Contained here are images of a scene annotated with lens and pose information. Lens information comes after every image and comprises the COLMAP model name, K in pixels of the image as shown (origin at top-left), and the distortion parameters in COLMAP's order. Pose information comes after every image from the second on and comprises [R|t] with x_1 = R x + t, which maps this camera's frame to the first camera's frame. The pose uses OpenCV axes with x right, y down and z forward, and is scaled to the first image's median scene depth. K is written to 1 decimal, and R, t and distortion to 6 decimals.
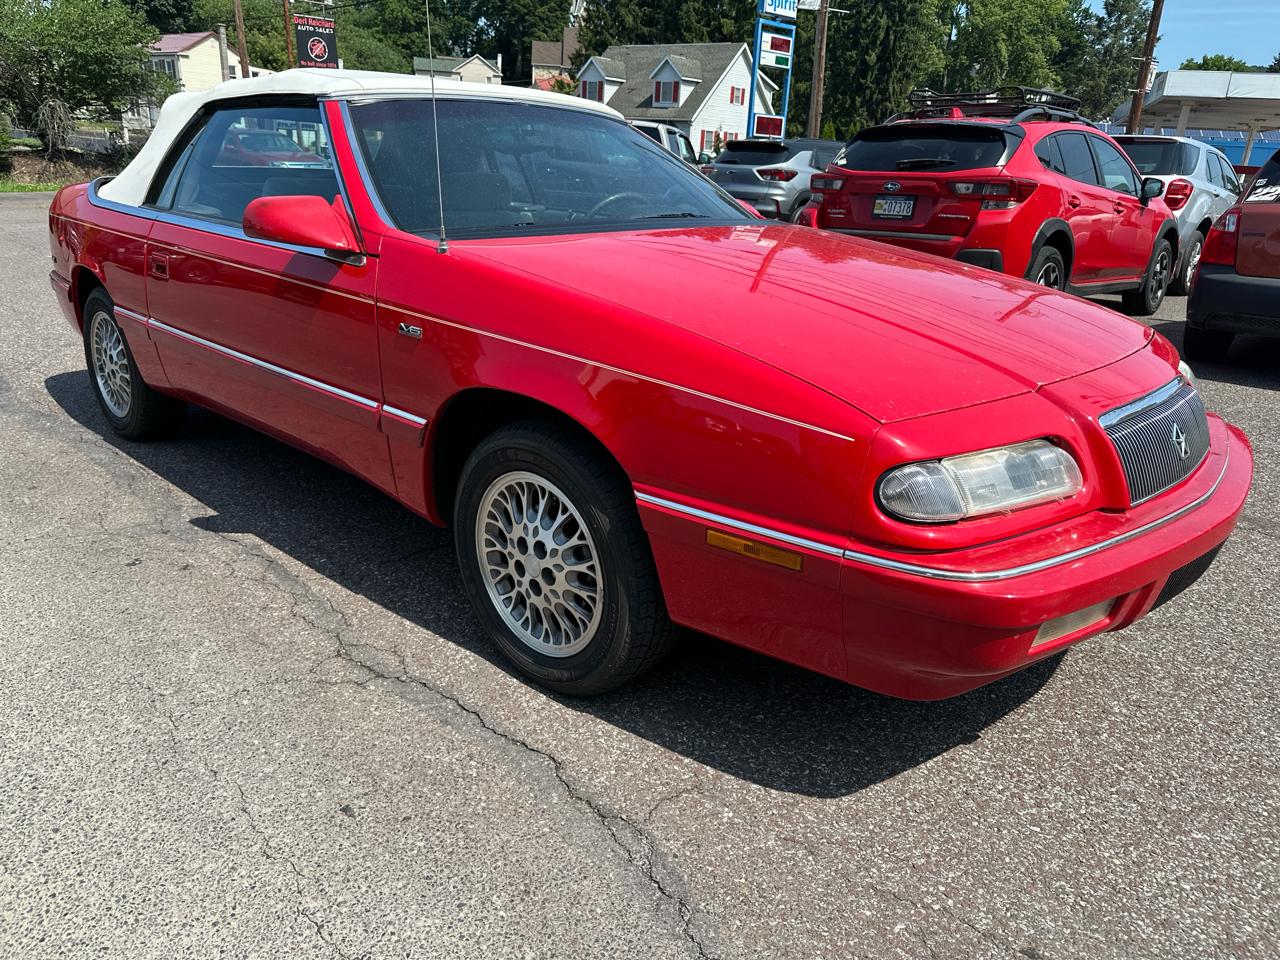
lens RADIAL K [[917.3, 0, 637.5], [0, 917.3, 483.5], [0, 0, 1]] dist [0.022578, -0.031471]
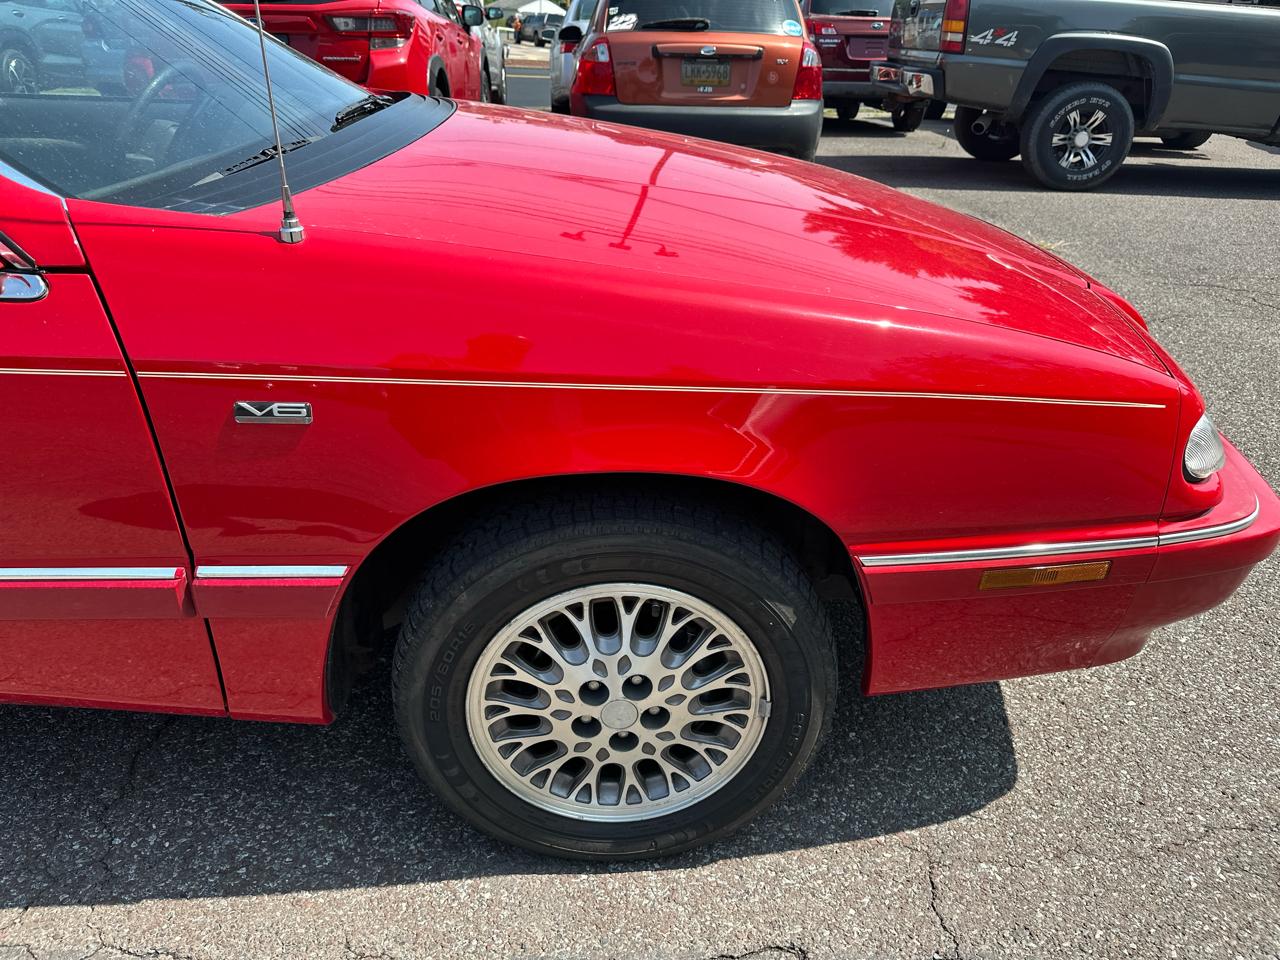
lens RADIAL K [[908.2, 0, 635.3], [0, 908.2, 471.5], [0, 0, 1]] dist [0.054029, -0.065704]
pose [[0.696353, -0.337835, 0.633214, -0.162573], [0.235457, 0.940989, 0.243106, -0.079036], [-0.677977, -0.020193, 0.734806, 0.194268]]
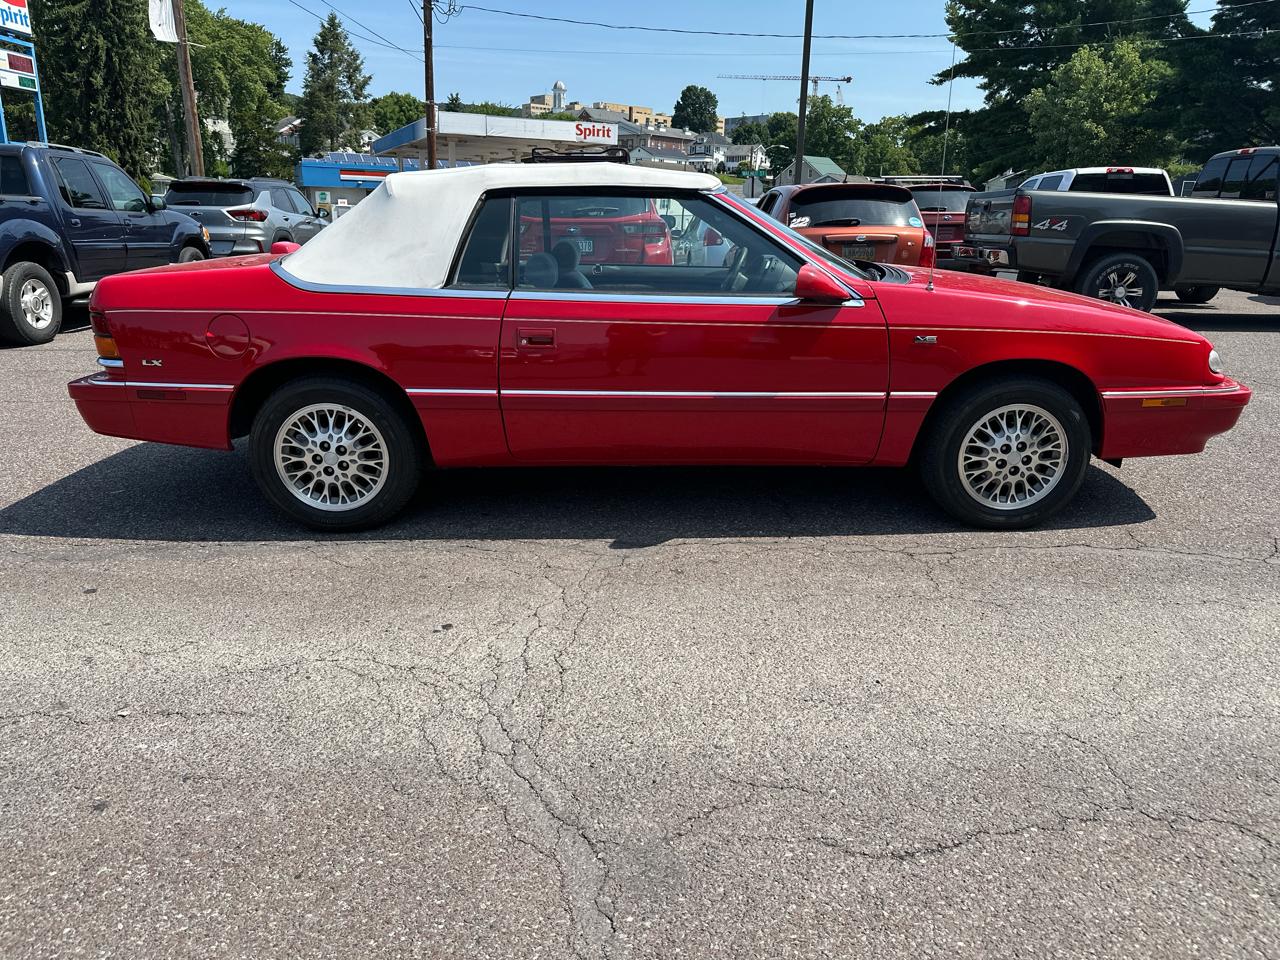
lens RADIAL K [[907.8, 0, 640.0], [0, 907.8, 480.0], [0, 0, 1]] dist [0.085695, -0.092368]
pose [[0.709103, -0.230333, 0.666423, -0.656213], [0.249195, 0.966012, 0.068724, -0.061718], [-0.659602, 0.117336, 0.742400, 0.061887]]
